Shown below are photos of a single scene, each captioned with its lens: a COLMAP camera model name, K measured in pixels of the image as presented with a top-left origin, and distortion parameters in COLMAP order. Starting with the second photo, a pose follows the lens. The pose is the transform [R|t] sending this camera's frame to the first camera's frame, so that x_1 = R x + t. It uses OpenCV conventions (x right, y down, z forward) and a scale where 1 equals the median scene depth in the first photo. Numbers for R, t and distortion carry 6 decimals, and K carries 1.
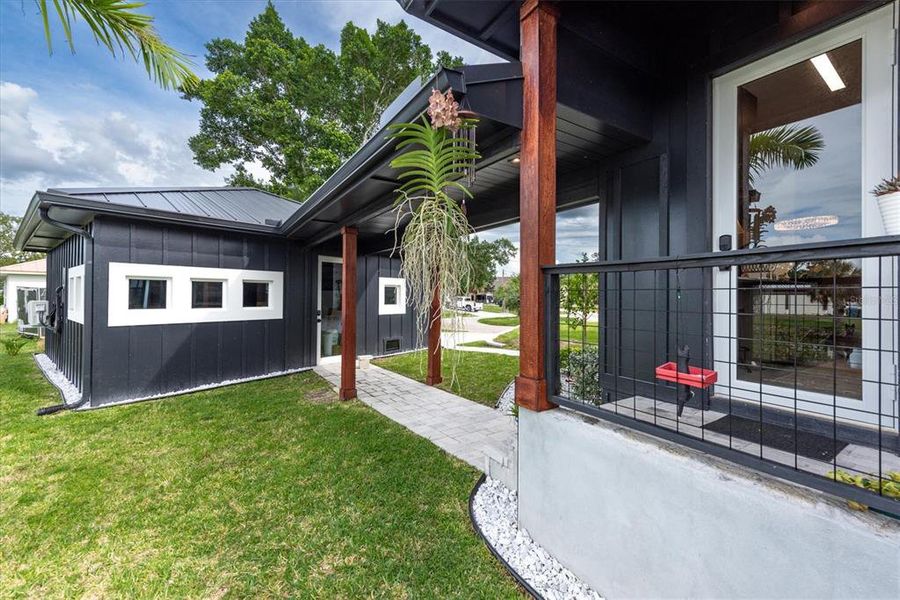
lens RADIAL K [[400.2, 0, 448.3], [0, 400.2, 292.8], [0, 0, 1]] dist [0.002679, -0.000008]
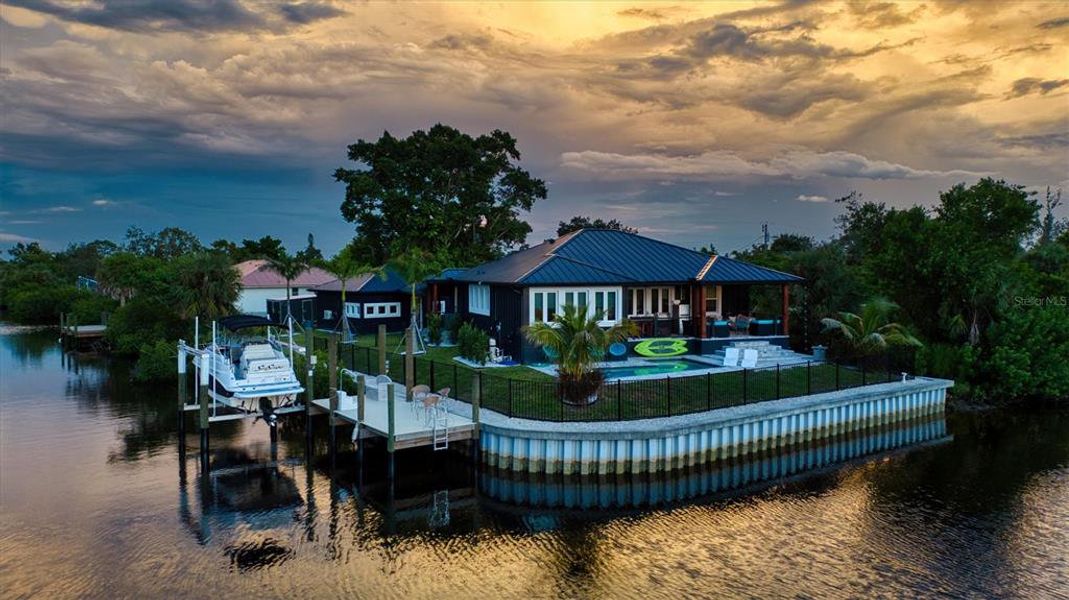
lens RADIAL K [[743.2, 0, 535.8], [0, 743.2, 288.0], [0, 0, 1]] dist [0.083460, -0.088640]
pose [[0.983537, 0.003074, -0.180683, 1.949105], [0.004480, 0.999133, 0.041385, -0.452186], [0.180653, -0.041513, 0.982670, -5.242399]]
